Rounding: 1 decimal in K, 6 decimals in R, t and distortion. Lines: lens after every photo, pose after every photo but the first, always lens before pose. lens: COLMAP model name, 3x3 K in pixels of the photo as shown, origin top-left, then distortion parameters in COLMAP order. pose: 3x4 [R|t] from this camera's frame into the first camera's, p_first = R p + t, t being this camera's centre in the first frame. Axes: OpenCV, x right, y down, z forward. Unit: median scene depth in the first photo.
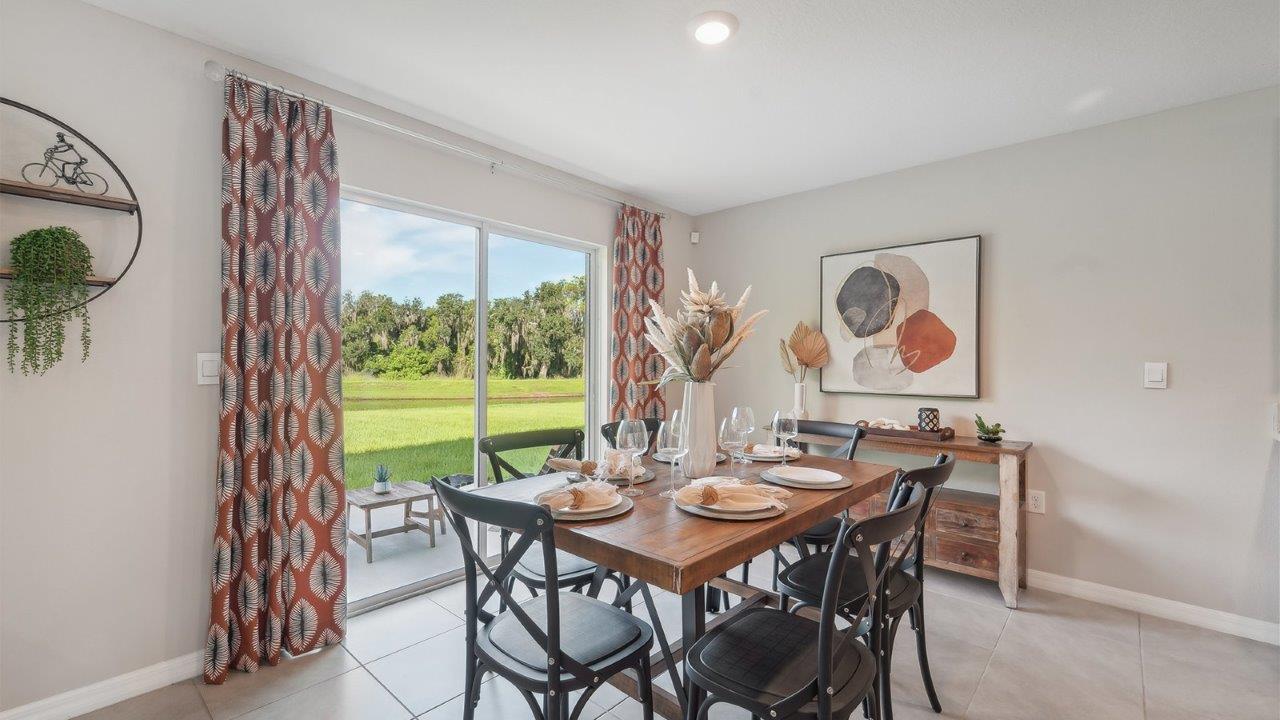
lens RADIAL K [[527.7, 0, 640.0], [0, 527.7, 360.0], [0, 0, 1]] dist [0.001247, 0.000100]
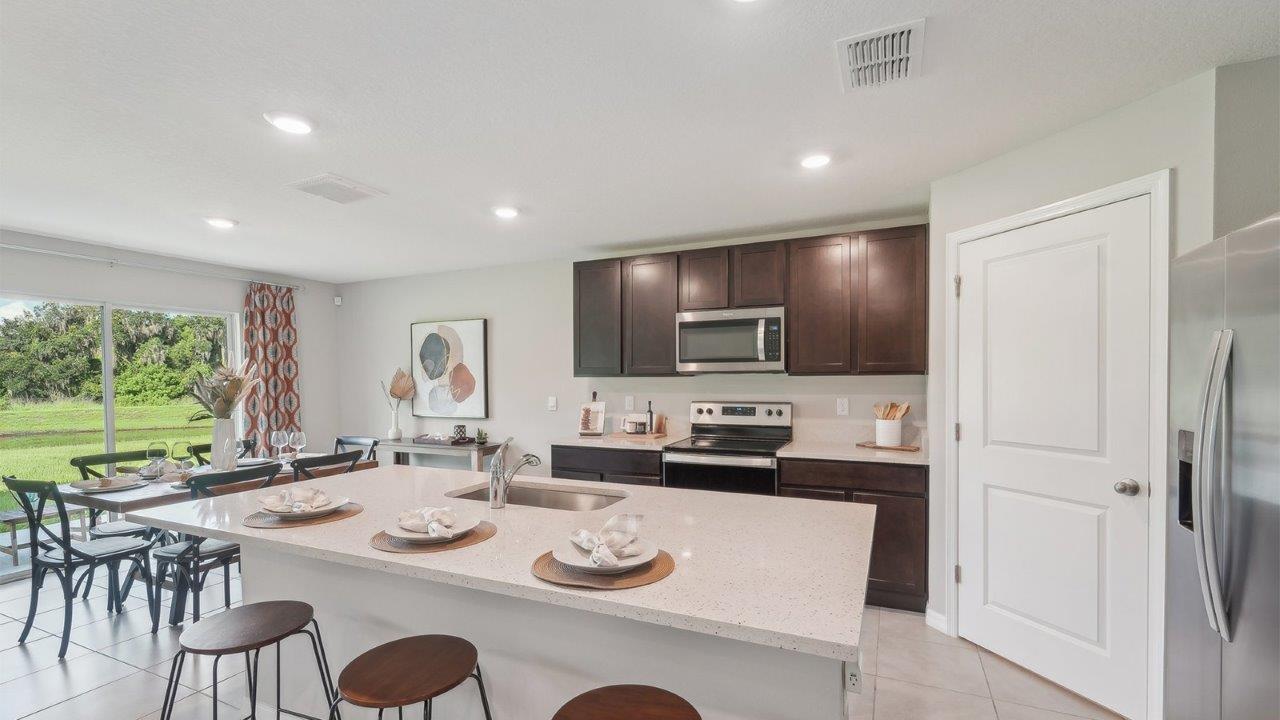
lens RADIAL K [[552.4, 0, 640.6], [0, 552.4, 382.0], [0, 0, 1]] dist [-0.000077, -0.000103]
pose [[0.953401, -0.016001, 0.301281, 0.481798], [0.011969, 0.999812, 0.015225, -0.049816], [-0.301468, -0.010909, 0.953414, -0.642263]]
